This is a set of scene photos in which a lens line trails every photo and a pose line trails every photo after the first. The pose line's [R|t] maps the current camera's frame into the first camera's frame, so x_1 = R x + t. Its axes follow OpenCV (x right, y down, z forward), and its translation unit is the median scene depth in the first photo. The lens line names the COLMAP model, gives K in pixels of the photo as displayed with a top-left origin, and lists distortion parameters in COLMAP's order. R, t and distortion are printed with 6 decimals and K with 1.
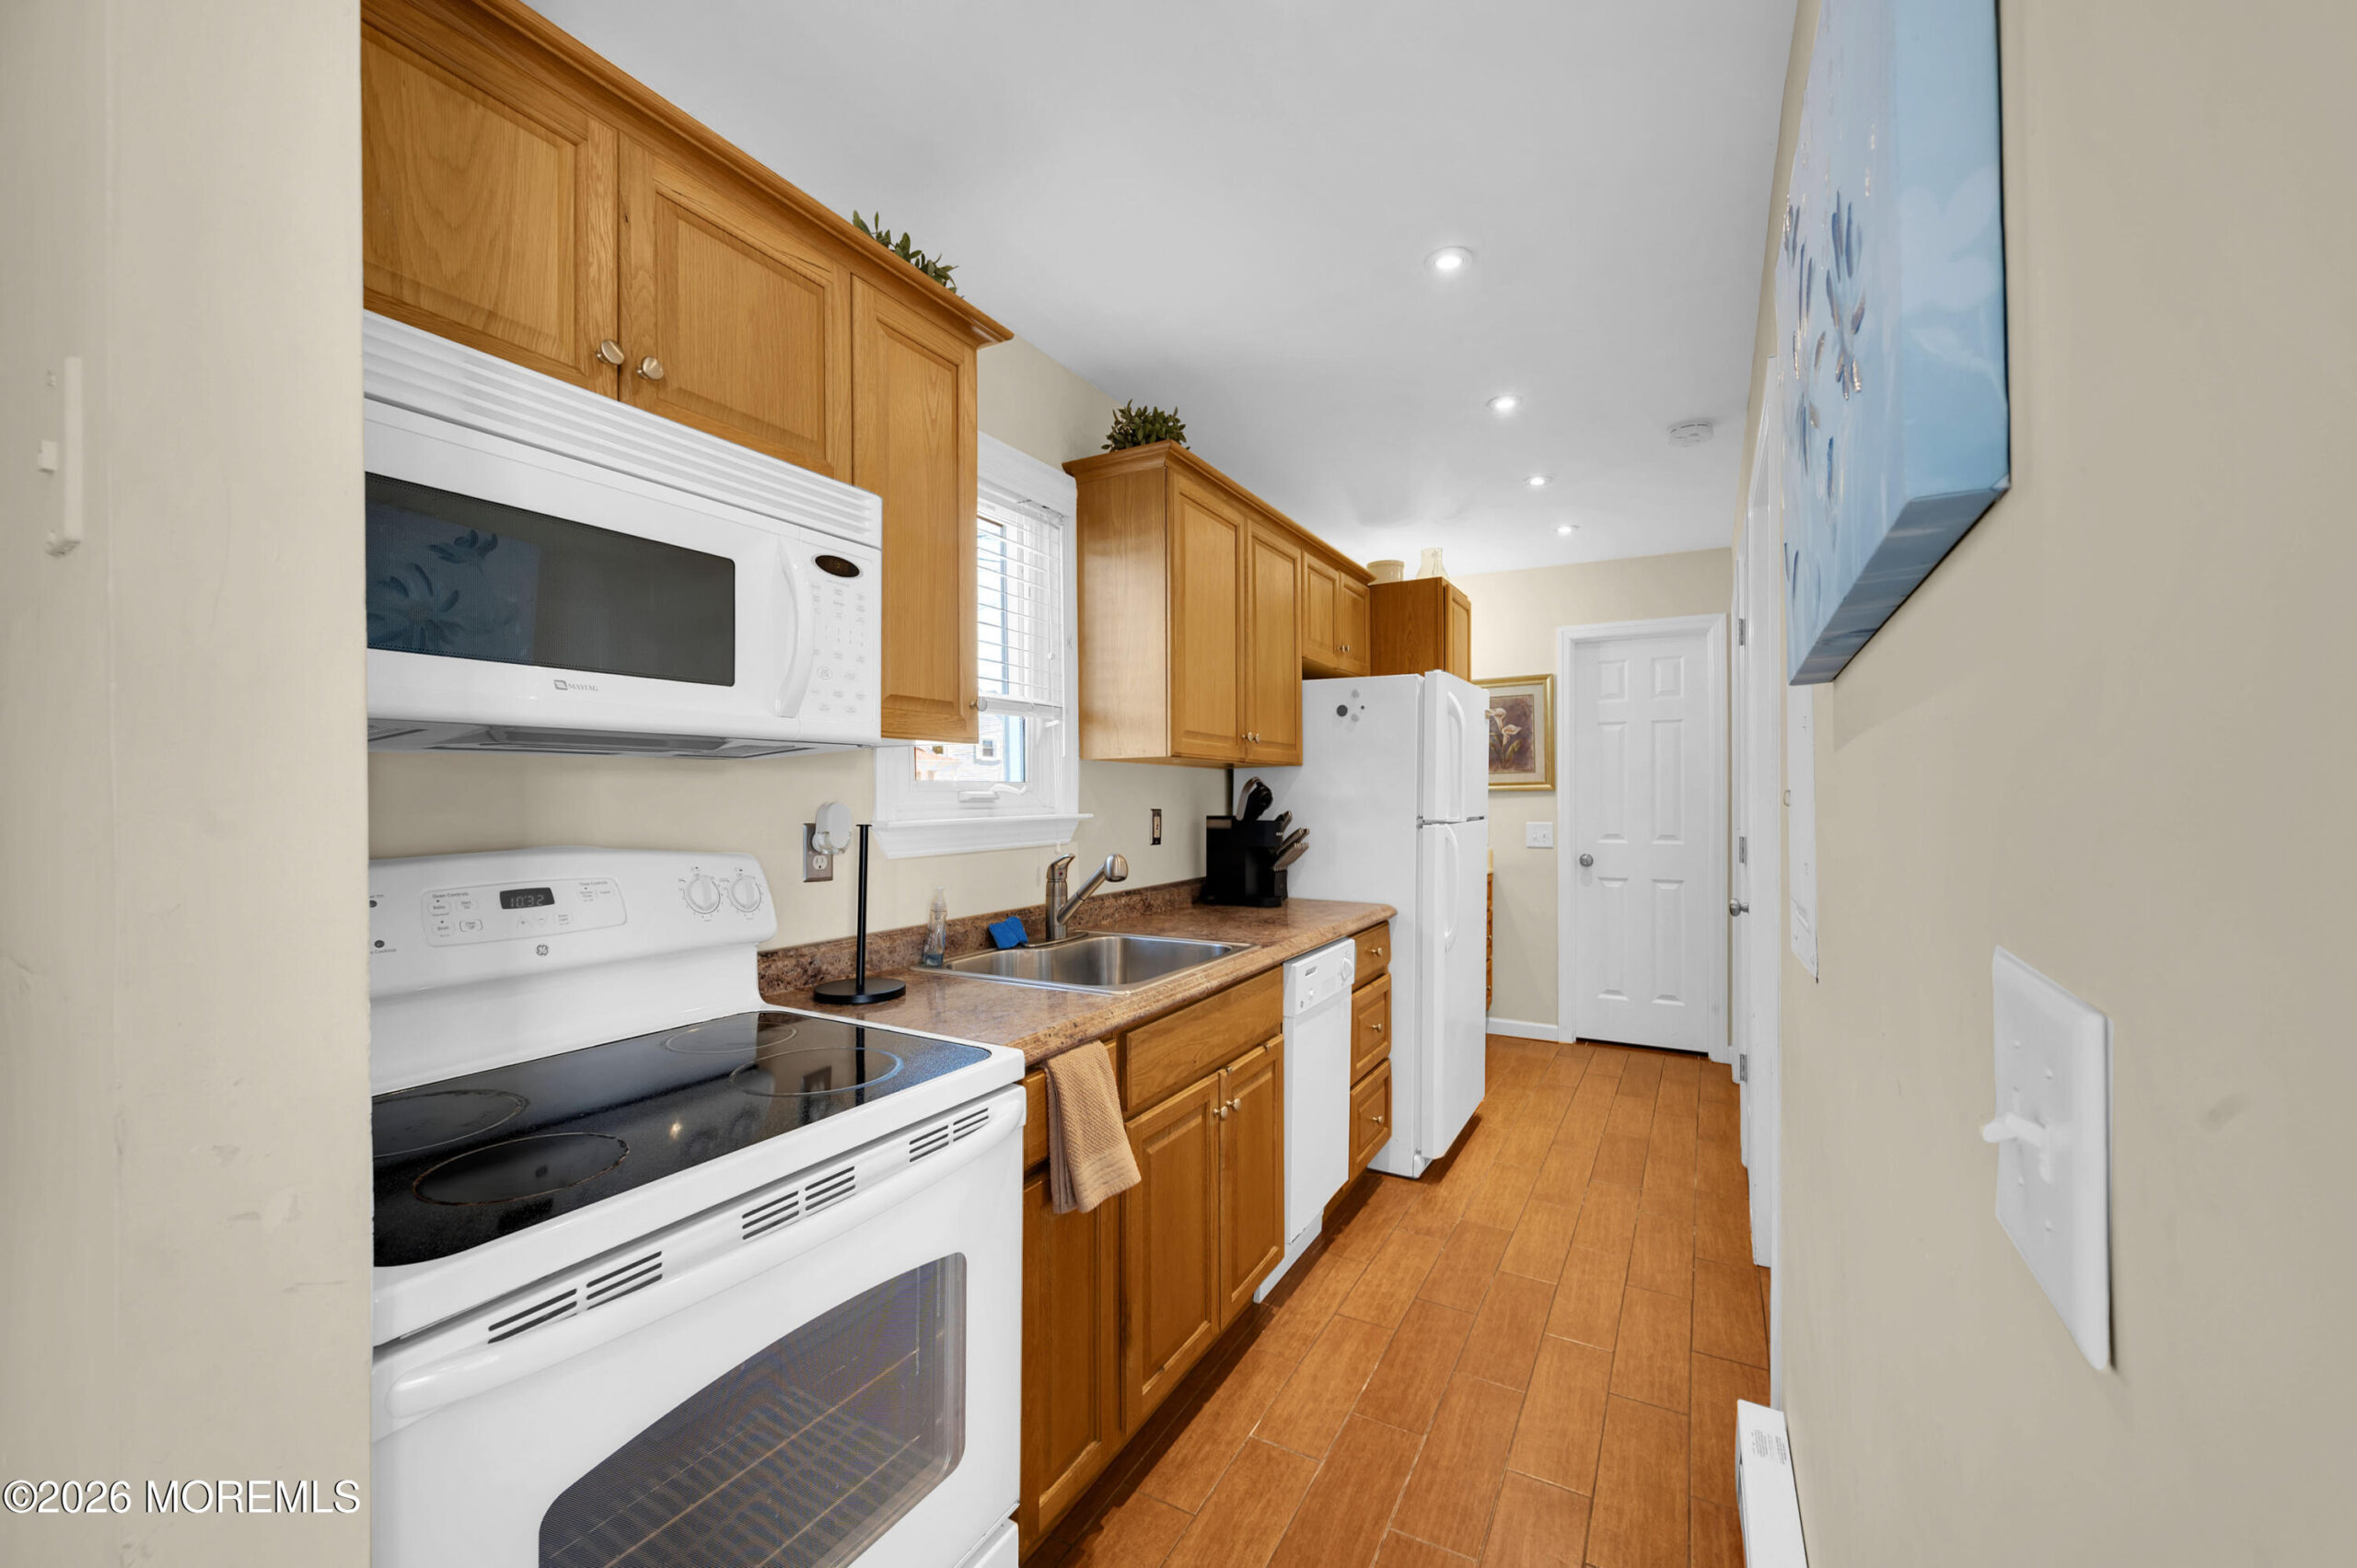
lens RADIAL K [[929.8, 0, 1178.5], [0, 929.8, 784.0], [0, 0, 1]] dist [-0.001074, -0.000178]
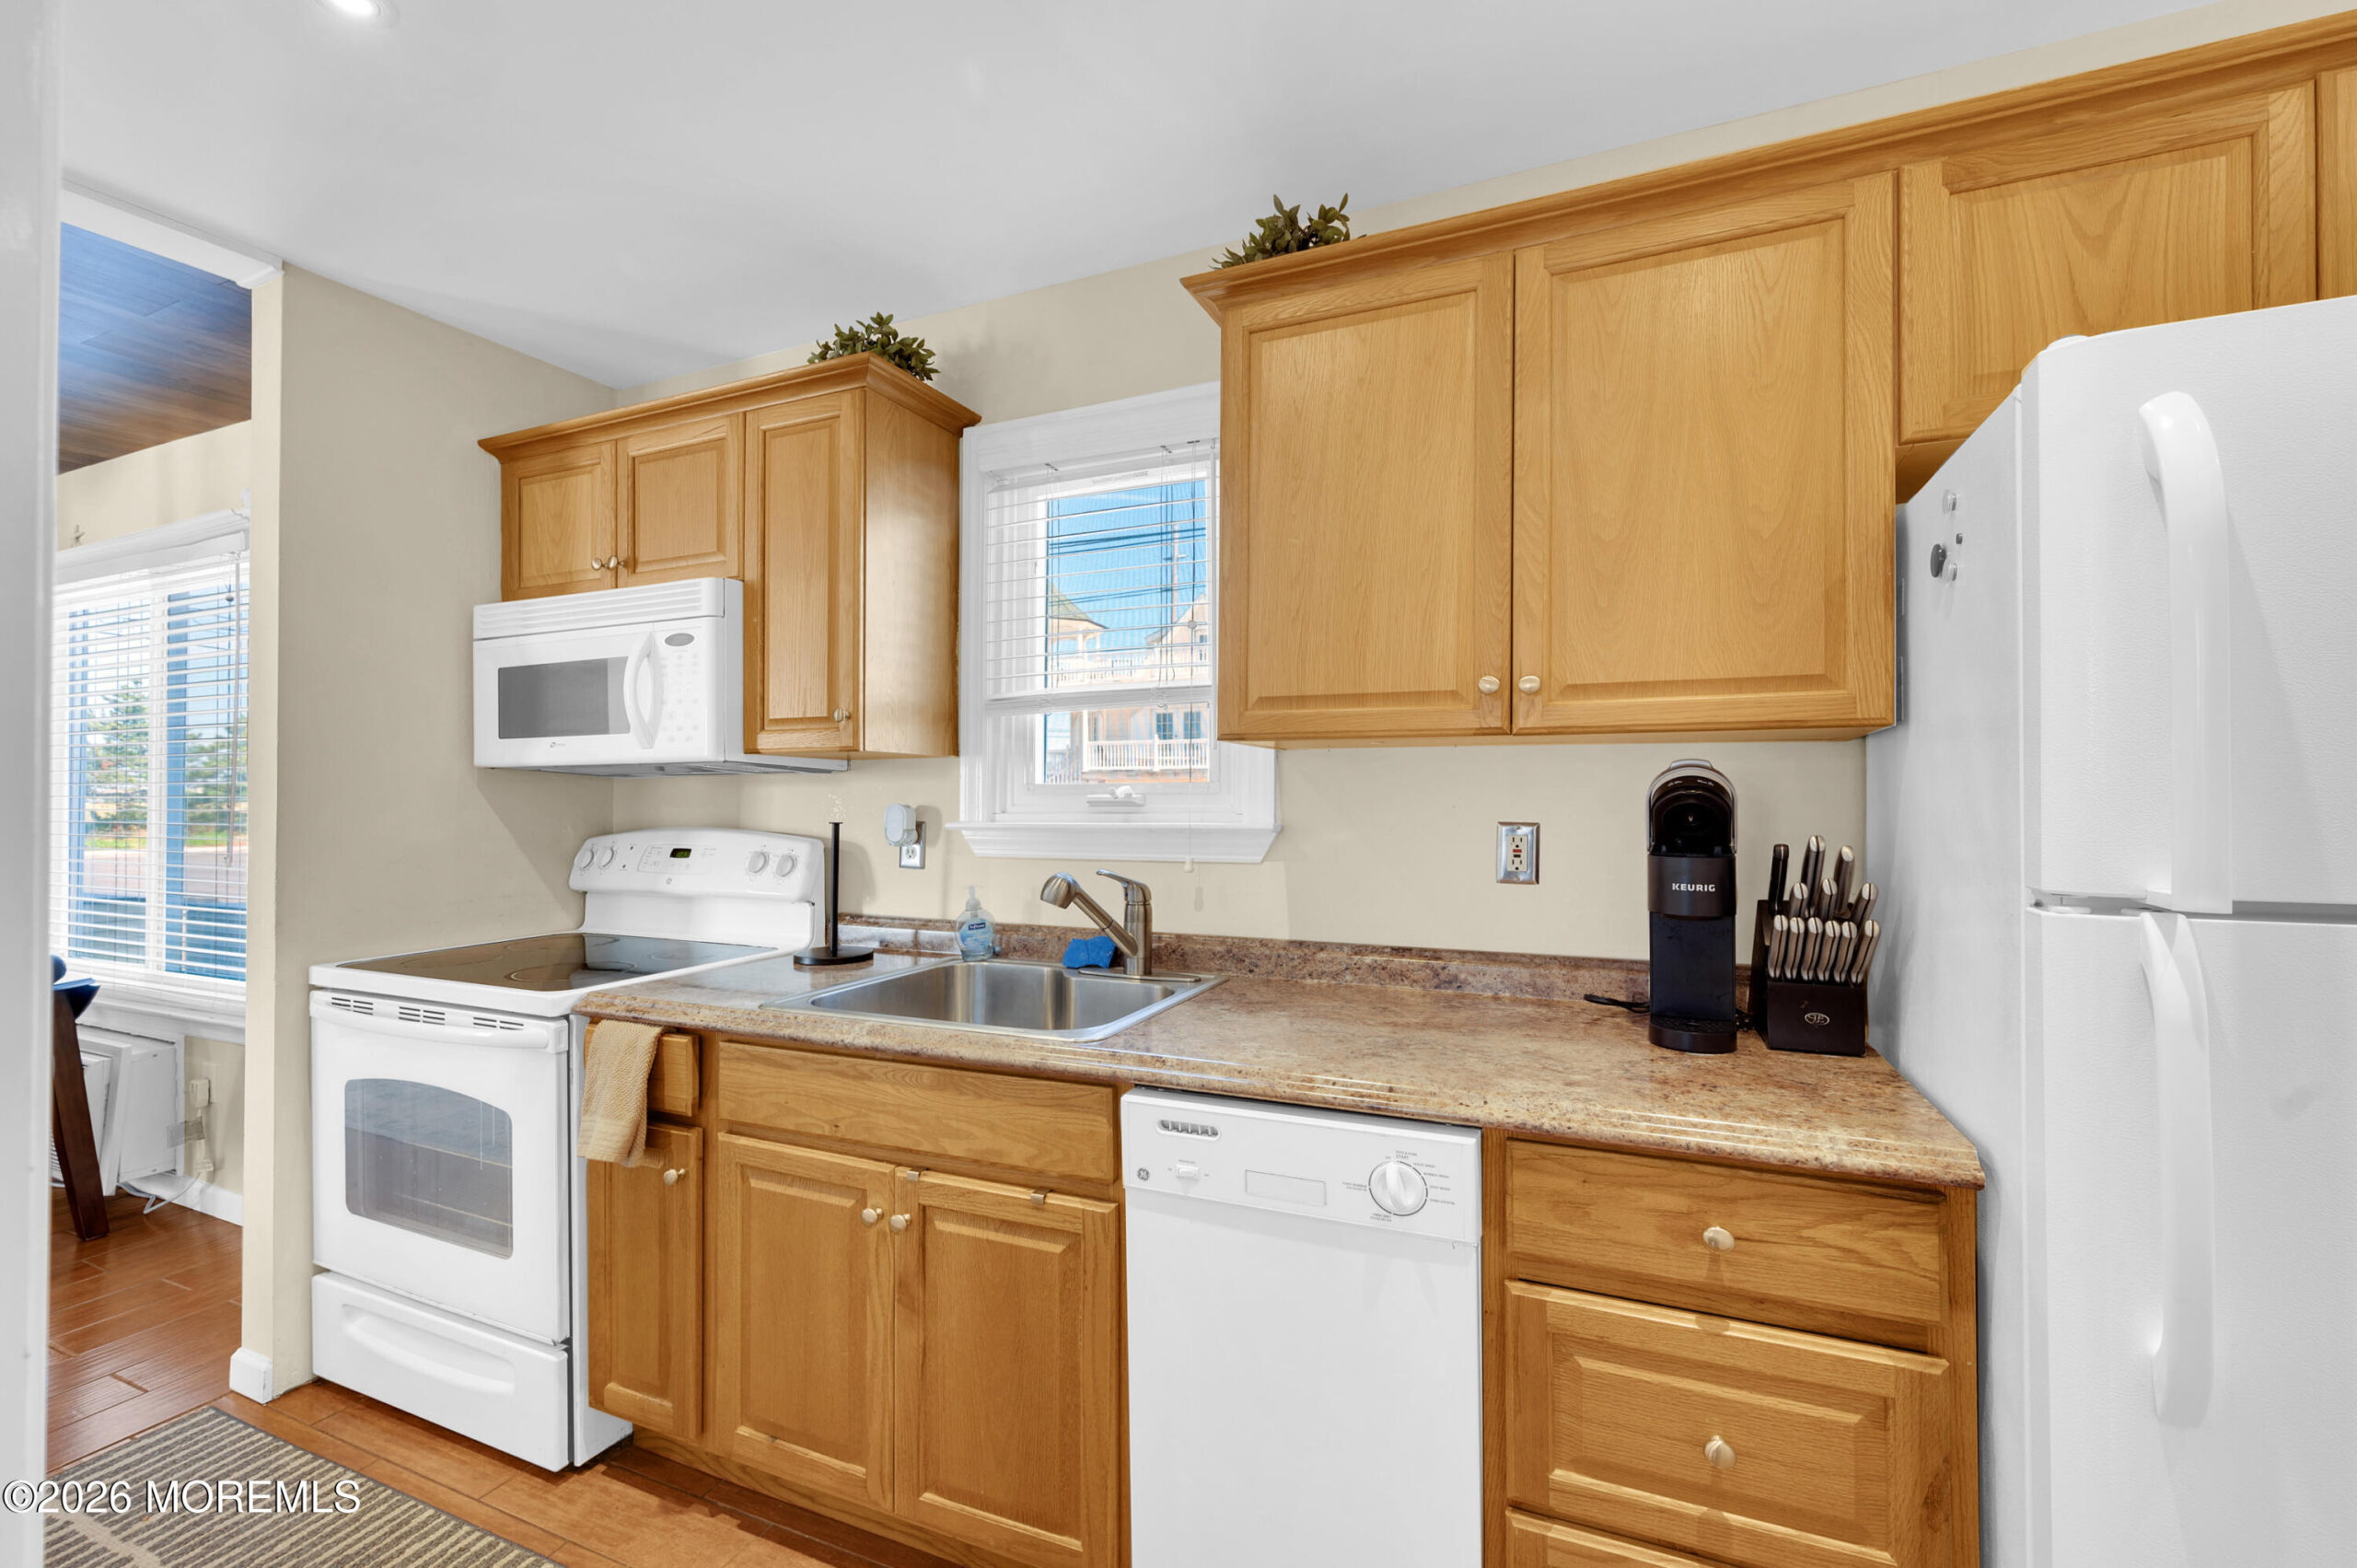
lens RADIAL K [[884.3, 0, 1178.5], [0, 884.3, 784.0], [0, 0, 1]] dist [-0.002252, -0.000217]
pose [[0.150878, -0.014485, -0.988446, 1.098610], [0.010893, 0.999856, -0.012989, 0.015376], [0.988492, -0.008808, 0.151014, 1.554540]]
